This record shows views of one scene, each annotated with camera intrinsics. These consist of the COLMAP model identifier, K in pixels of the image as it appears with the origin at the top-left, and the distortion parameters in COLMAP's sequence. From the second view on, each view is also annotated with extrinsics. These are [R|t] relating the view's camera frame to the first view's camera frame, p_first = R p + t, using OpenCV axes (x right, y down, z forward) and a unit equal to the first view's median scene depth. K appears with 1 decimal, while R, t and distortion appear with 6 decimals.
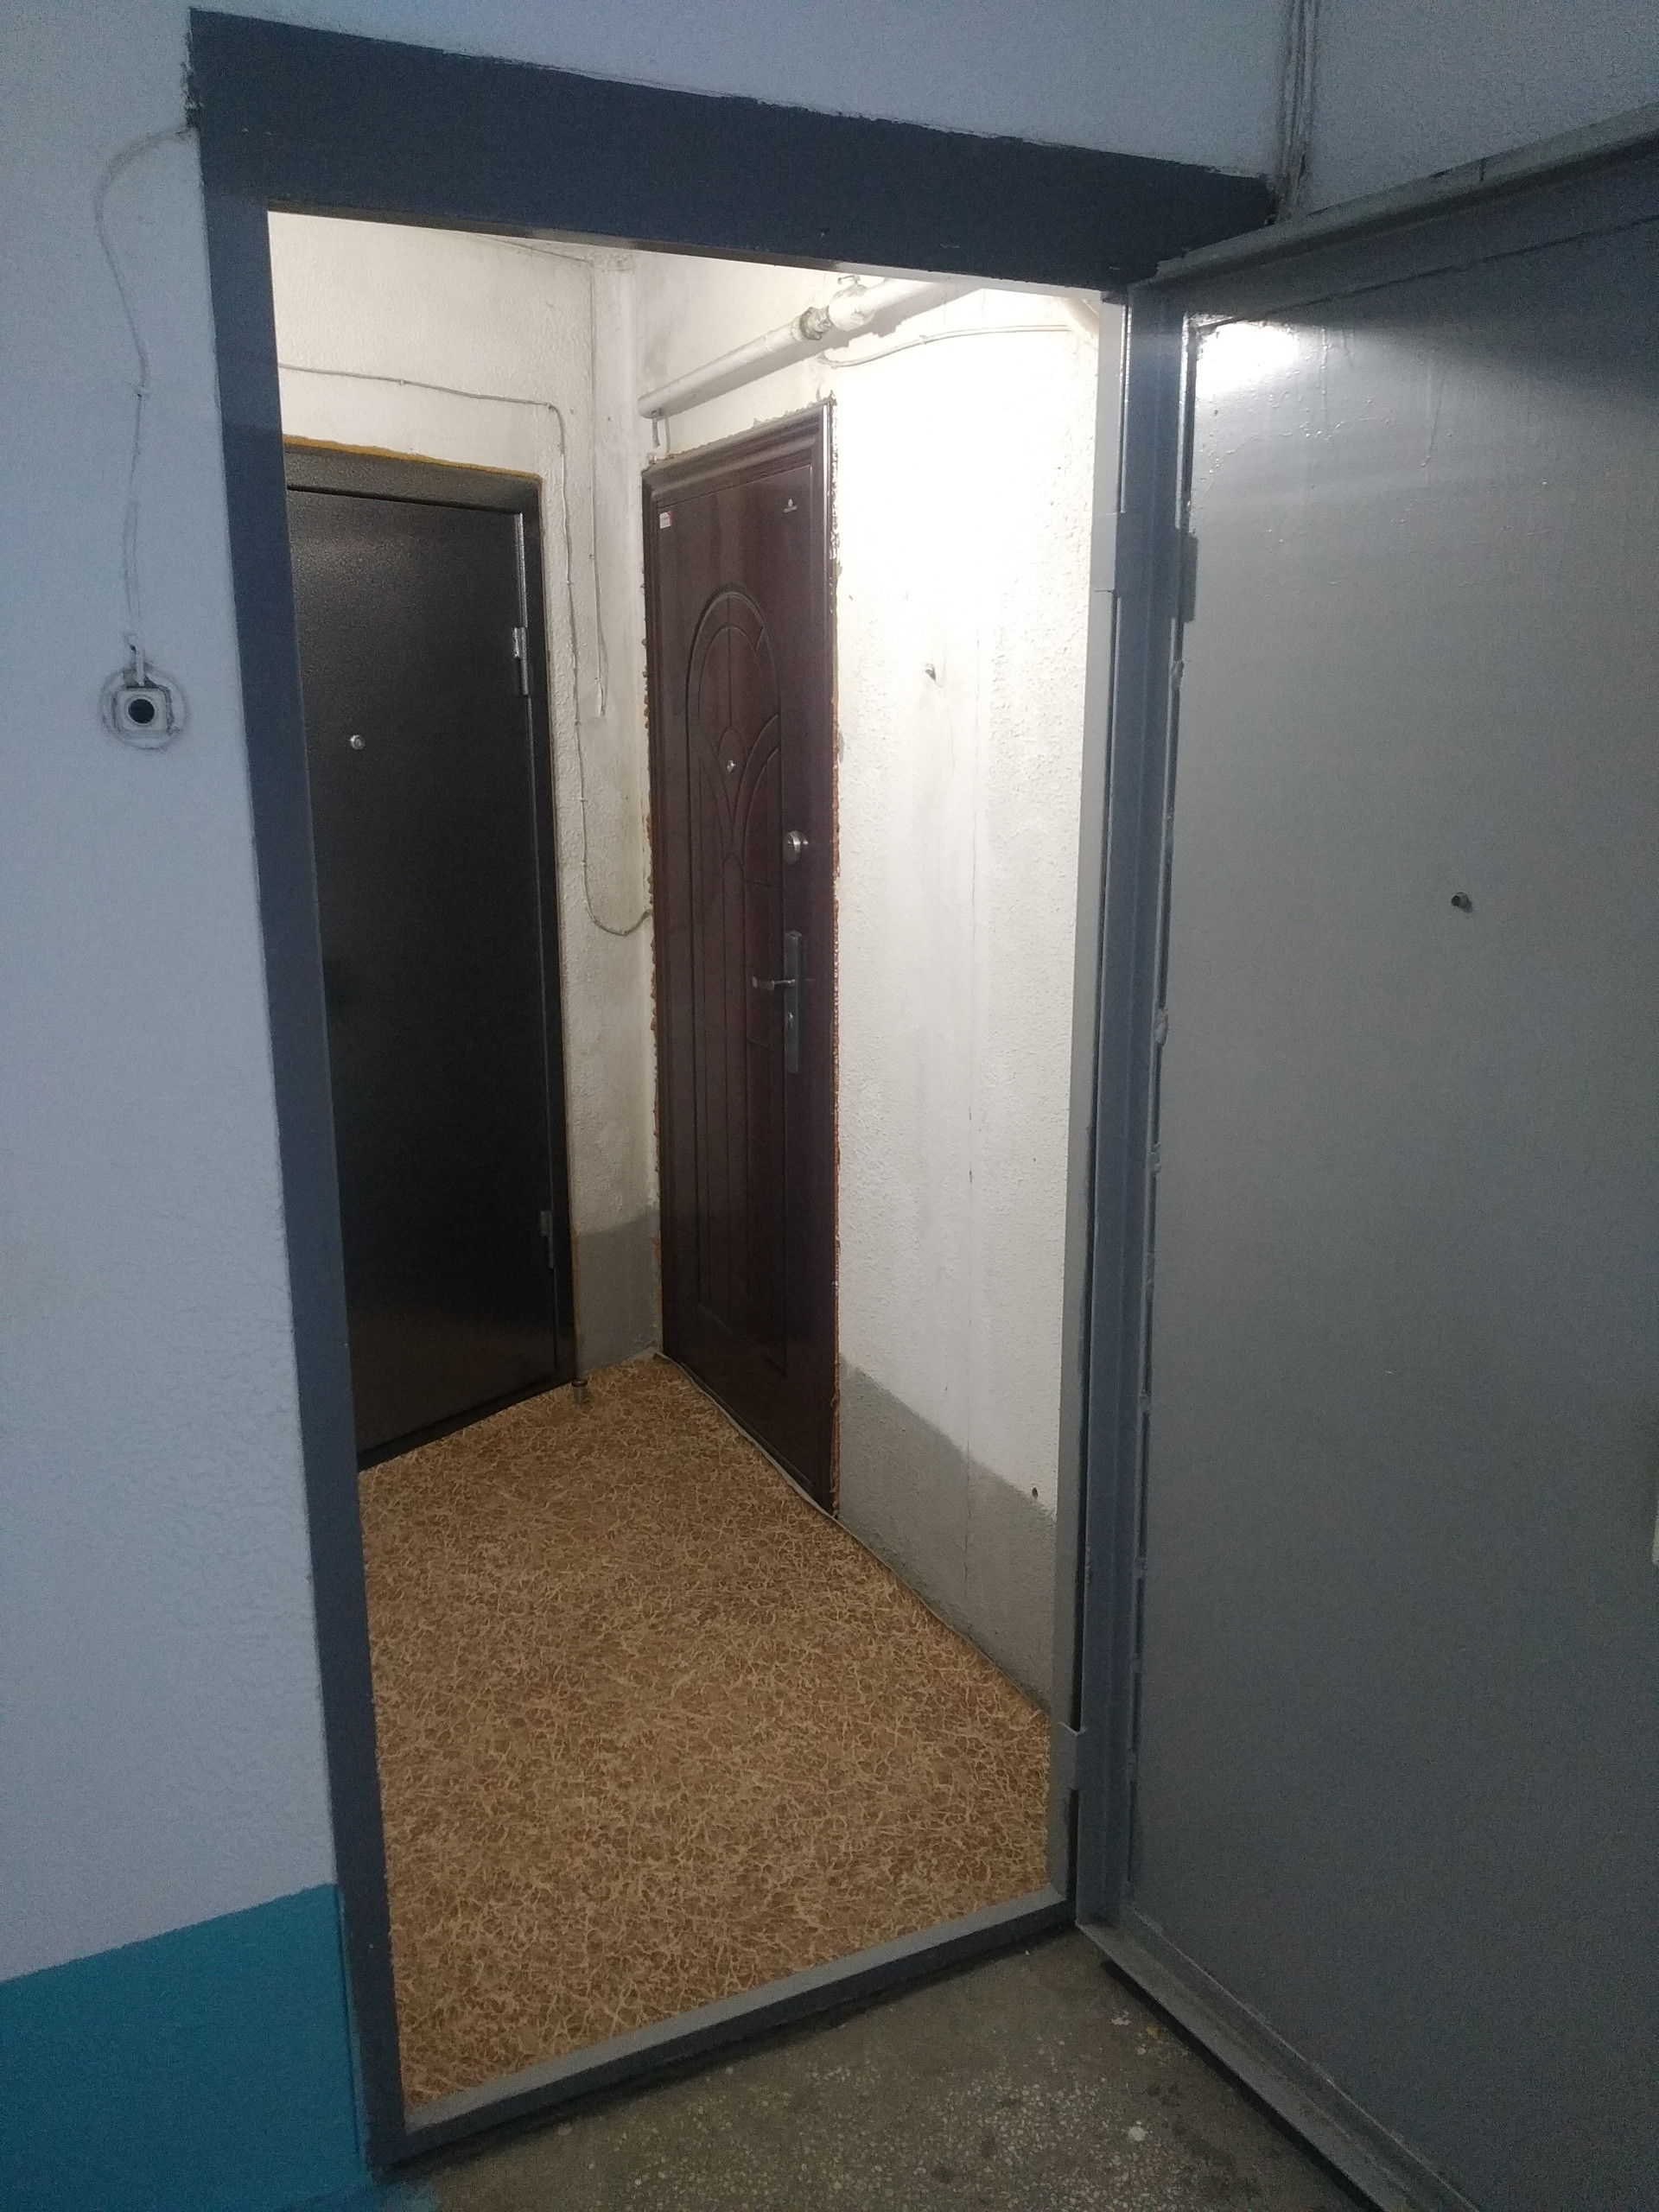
lens RADIAL K [[1684.7, 0, 838.0], [0, 1684.7, 1115.4], [0, 0, 1]] dist [0.048525, -0.067119]
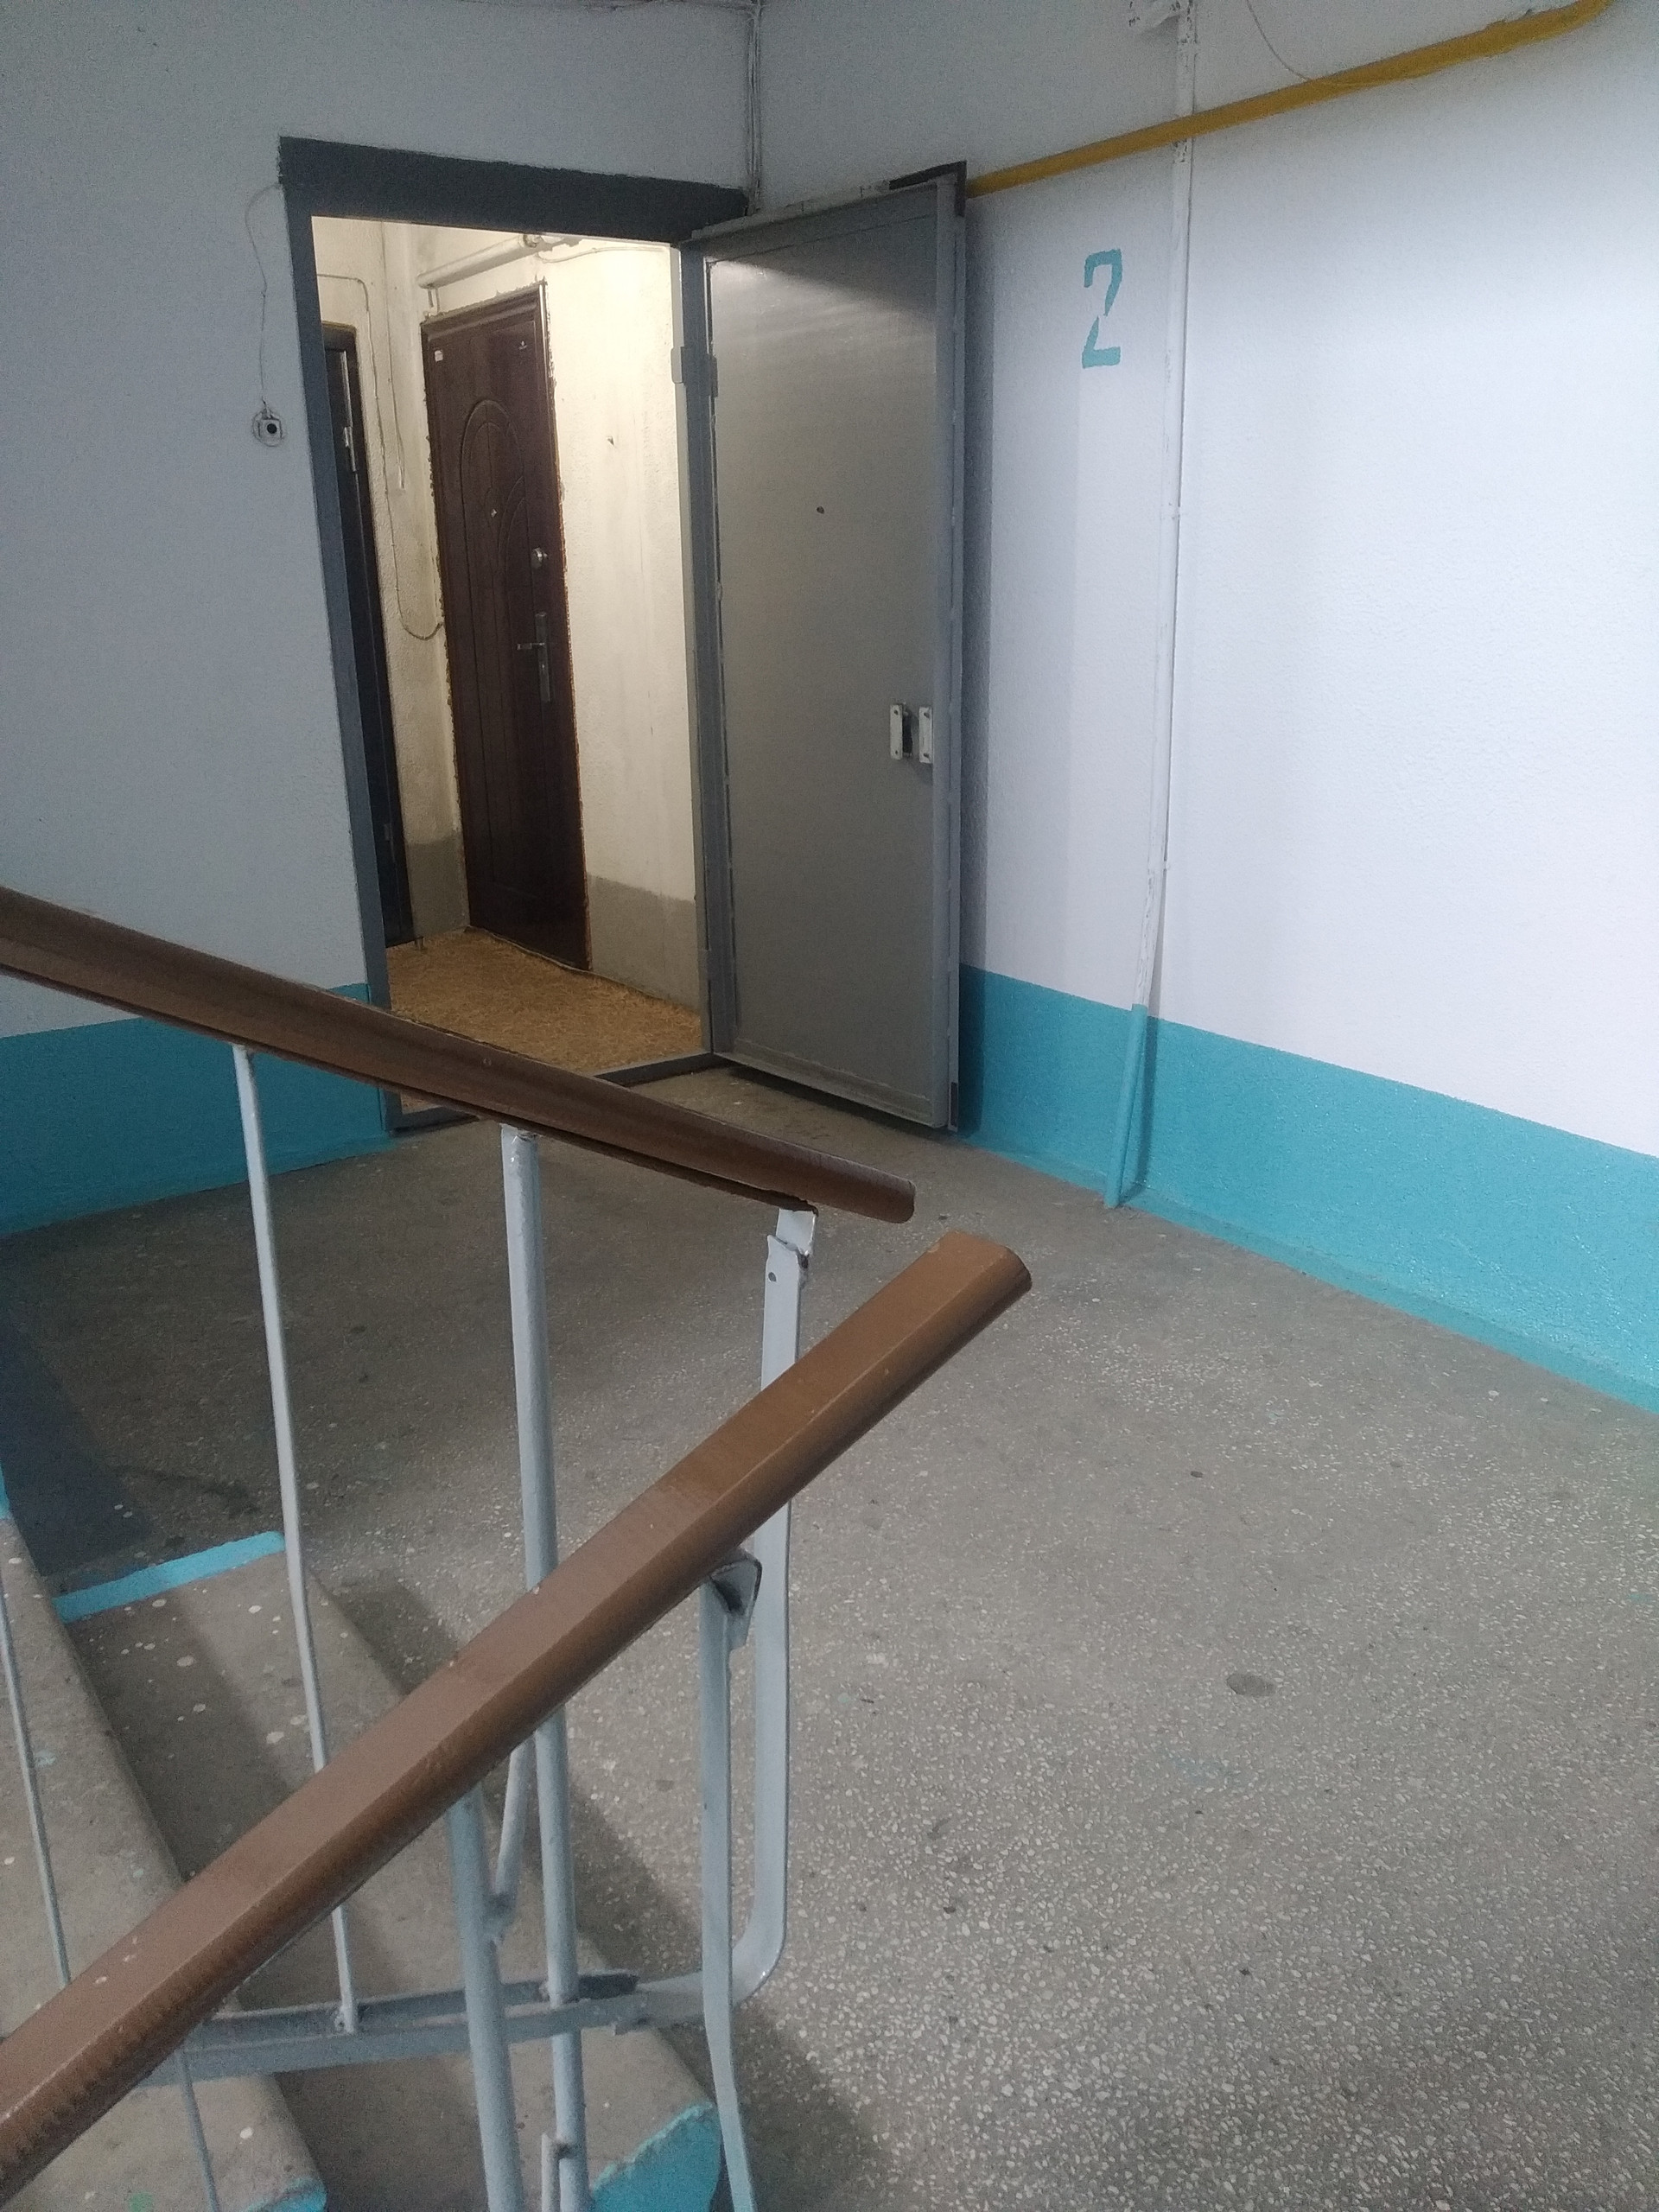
lens RADIAL K [[1684.7, 0, 830.8], [0, 1684.7, 1108.6], [0, 0, 1]] dist [0.048525, -0.067119]
pose [[0.988293, -0.061804, 0.139488, -0.007385], [0.051447, 0.995728, 0.076671, 0.262460], [-0.143631, -0.068597, 0.987251, -0.709632]]
